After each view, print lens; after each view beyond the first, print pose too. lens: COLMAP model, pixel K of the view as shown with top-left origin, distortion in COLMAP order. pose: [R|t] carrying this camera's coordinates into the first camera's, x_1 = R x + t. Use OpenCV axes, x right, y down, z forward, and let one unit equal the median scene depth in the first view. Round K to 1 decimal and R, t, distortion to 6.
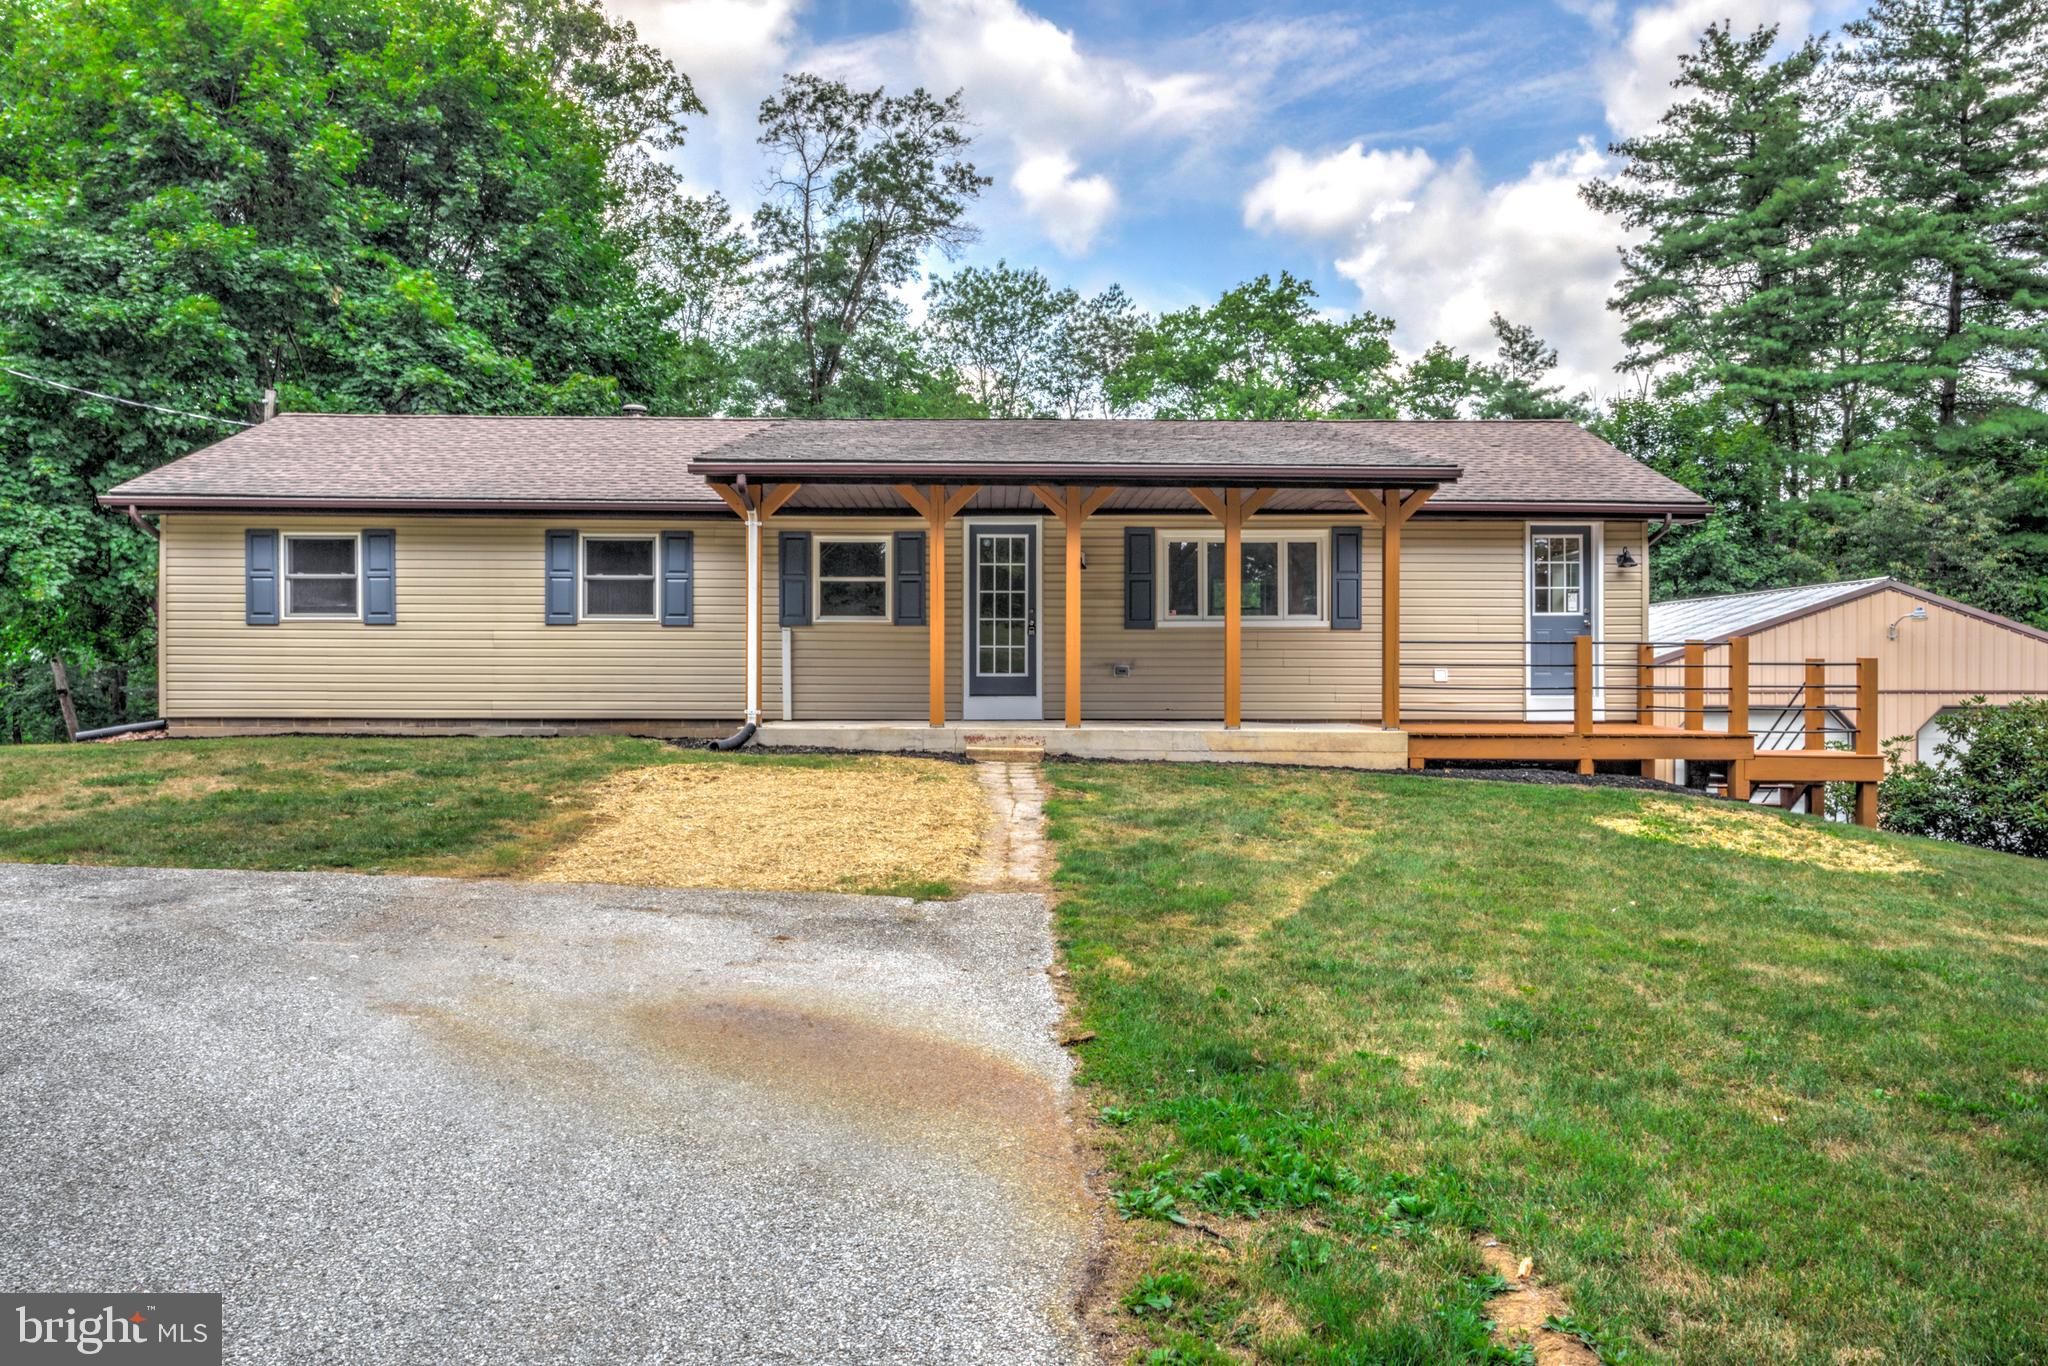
lens RADIAL K [[1434.2, 0, 981.5], [0, 1434.2, 672.7], [0, 0, 1]] dist [0.010002, -0.023000]
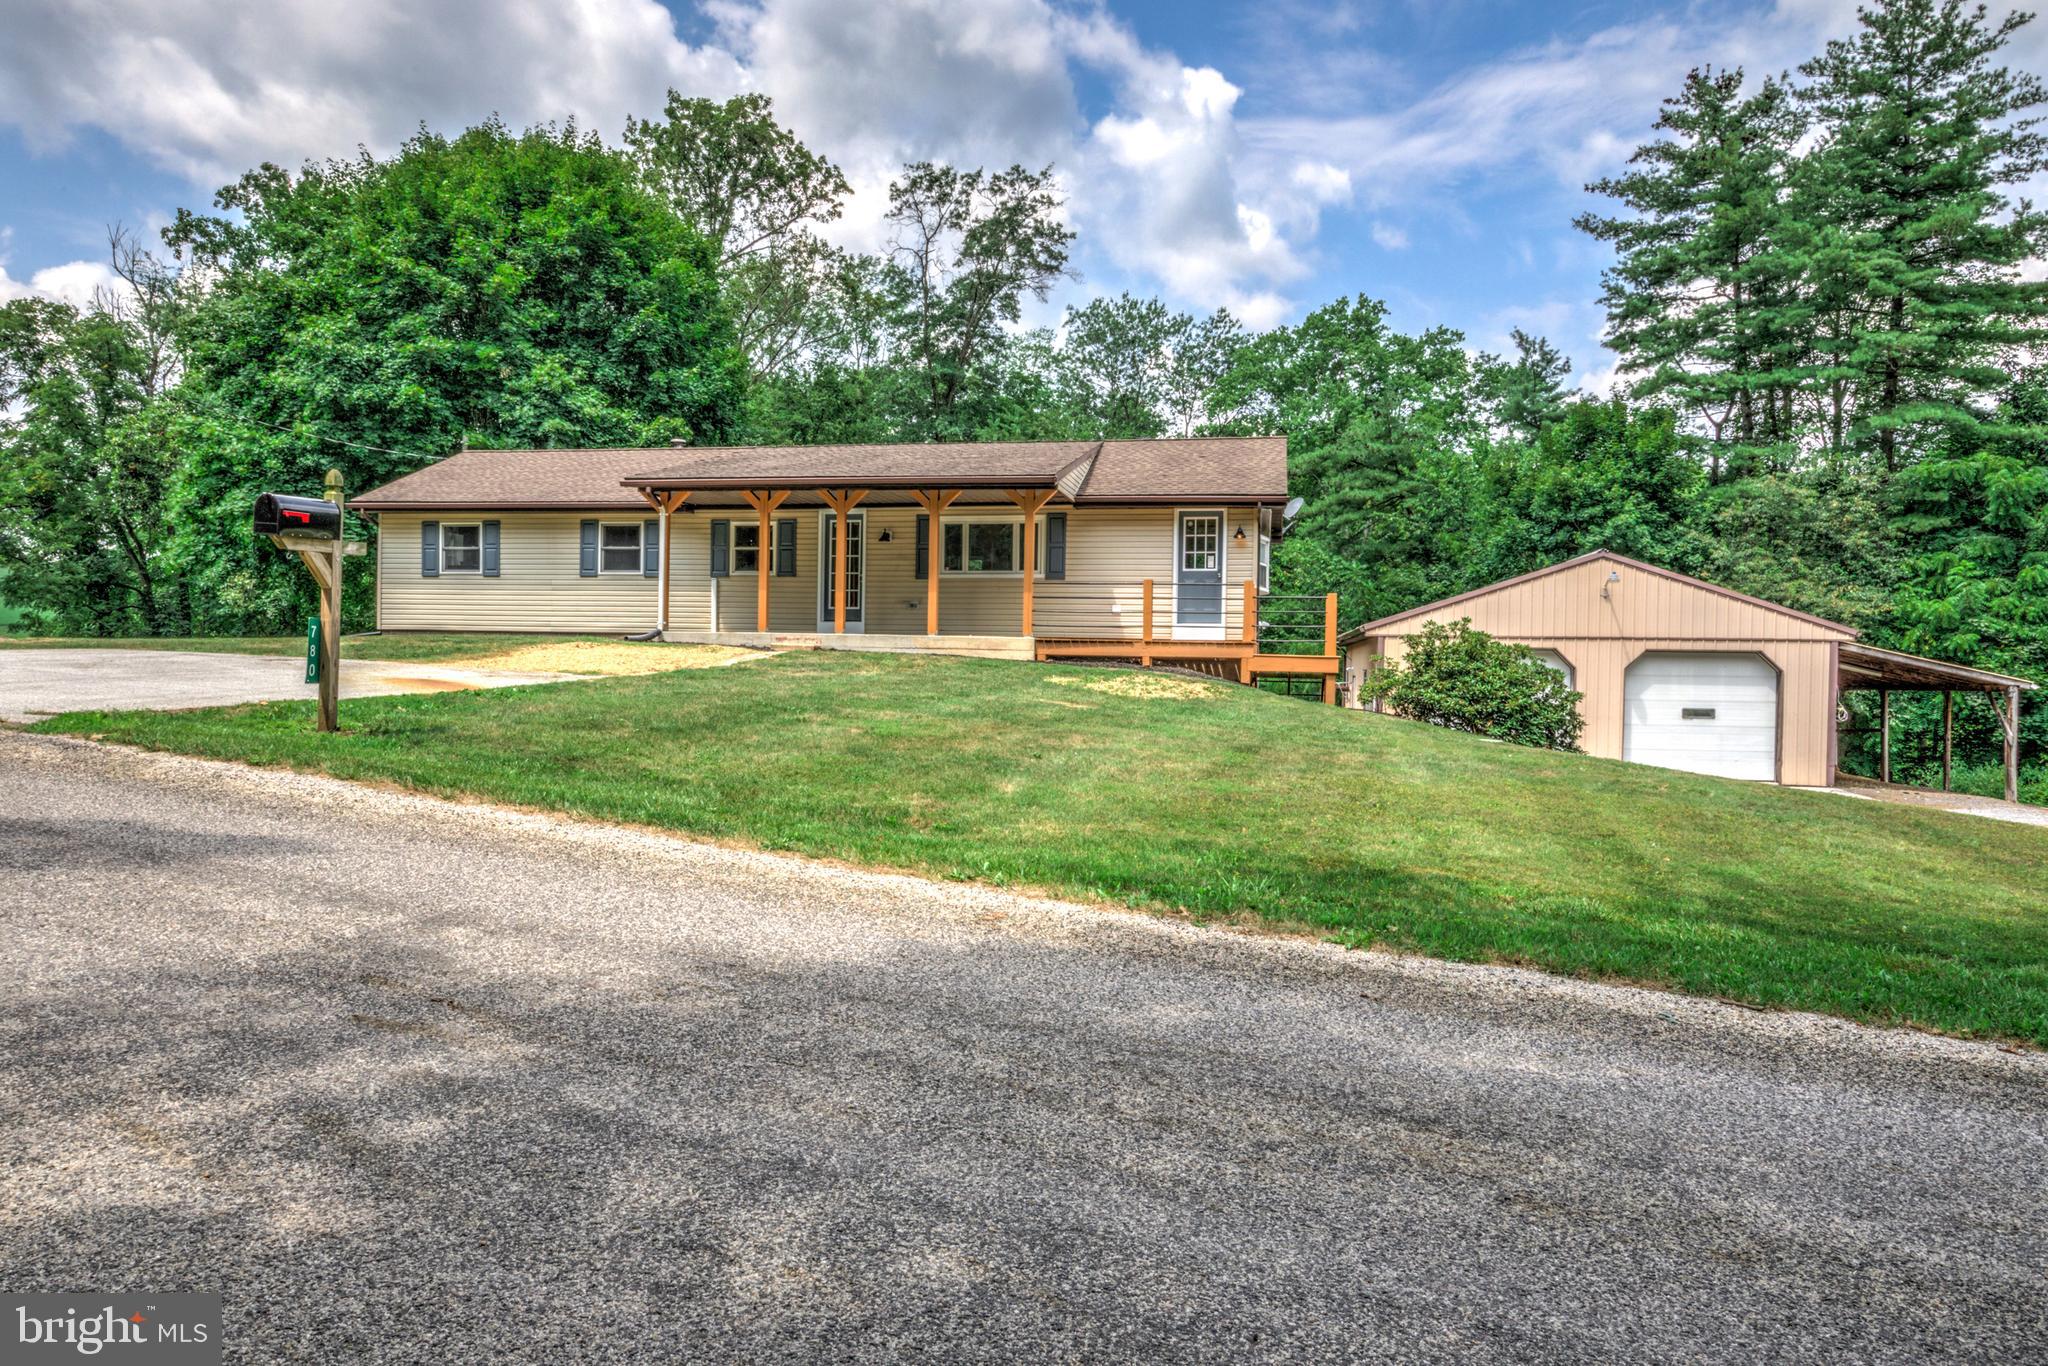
lens RADIAL K [[1395.8, 0, 962.8], [0, 1395.8, 666.6], [0, 0, 1]] dist [-0.011418, 0.009669]
pose [[0.977200, 0.012687, -0.211939, 0.374342], [-0.012629, 0.999919, 0.001628, 0.049596], [0.211943, 0.001085, 0.977281, -0.393208]]
